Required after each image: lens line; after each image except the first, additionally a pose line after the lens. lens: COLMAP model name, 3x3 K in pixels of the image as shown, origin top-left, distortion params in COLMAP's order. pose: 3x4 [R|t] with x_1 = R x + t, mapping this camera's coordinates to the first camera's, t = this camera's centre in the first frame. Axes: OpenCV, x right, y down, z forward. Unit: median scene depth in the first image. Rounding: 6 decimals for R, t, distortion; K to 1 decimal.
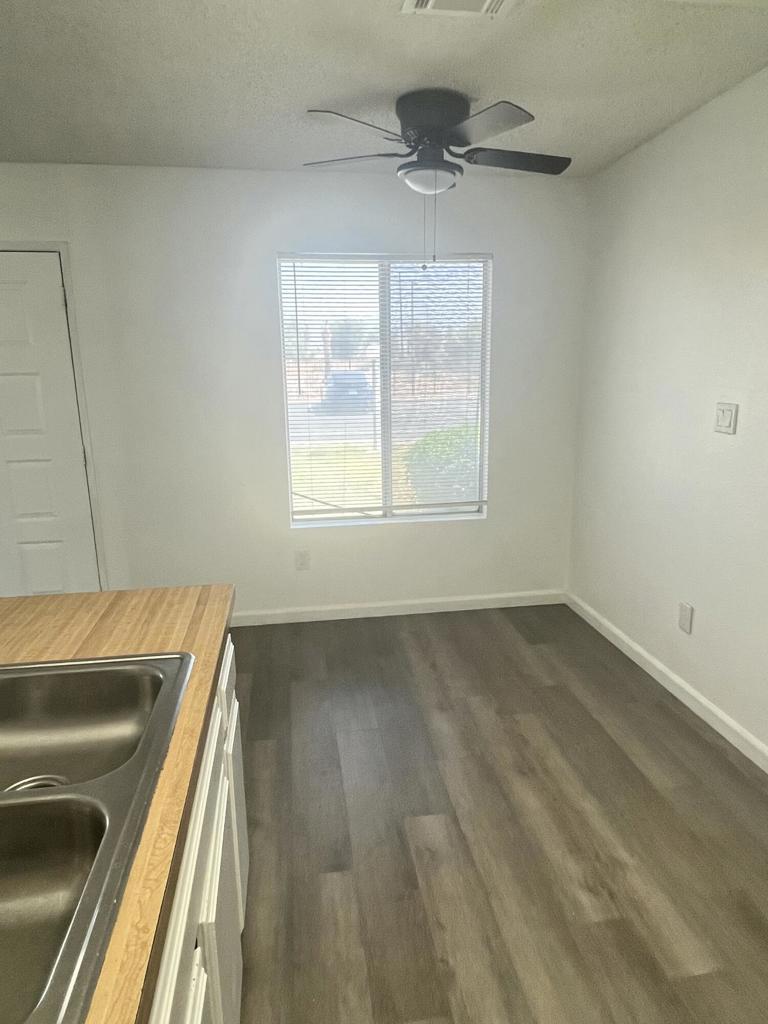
lens RADIAL K [[641.3, 0, 384.0], [0, 641.3, 512.0], [0, 0, 1]] dist [-0.000220, -0.001282]
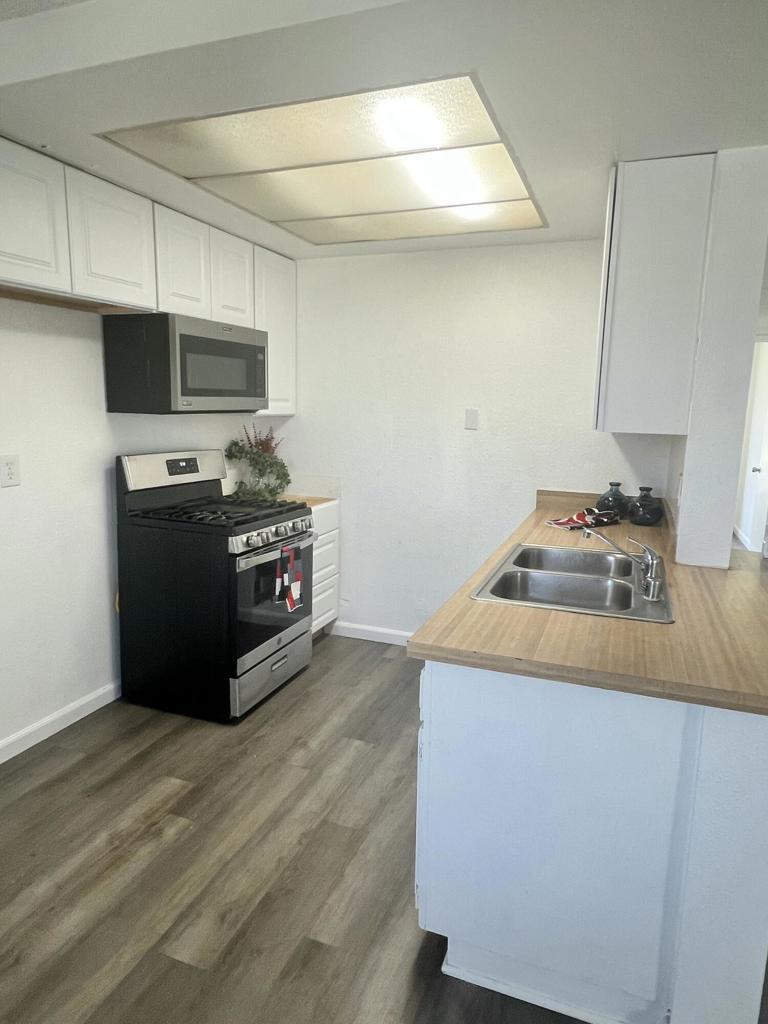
lens RADIAL K [[641.3, 0, 384.0], [0, 641.3, 512.0], [0, 0, 1]] dist [-0.000220, -0.001282]
pose [[-0.868582, -0.084374, 0.488309, -0.636459], [0.108305, 0.929253, 0.353213, -0.383221], [-0.483565, 0.359681, -0.797994, 1.689700]]
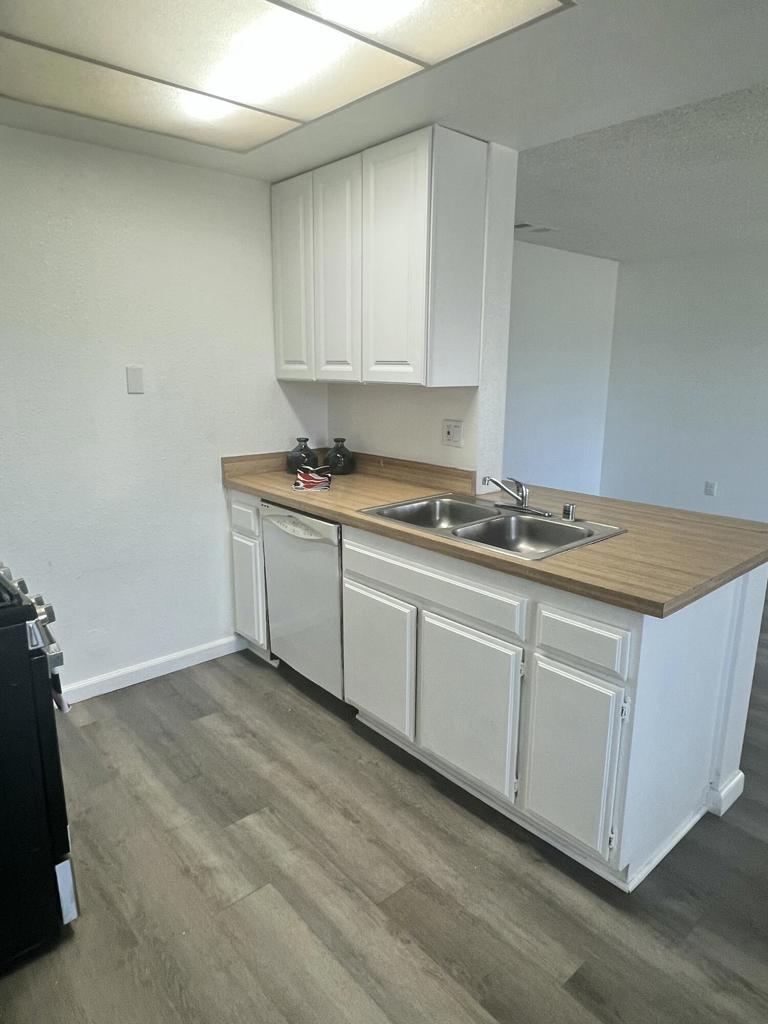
lens RADIAL K [[646.9, 0, 382.4], [0, 646.9, 502.0], [0, 0, 1]] dist [0.002743, 0.001230]
pose [[-0.842223, 0.123581, -0.524775, 0.568891], [-0.117713, 0.907738, 0.402685, -0.344470], [0.526122, 0.400923, -0.749971, 1.439249]]
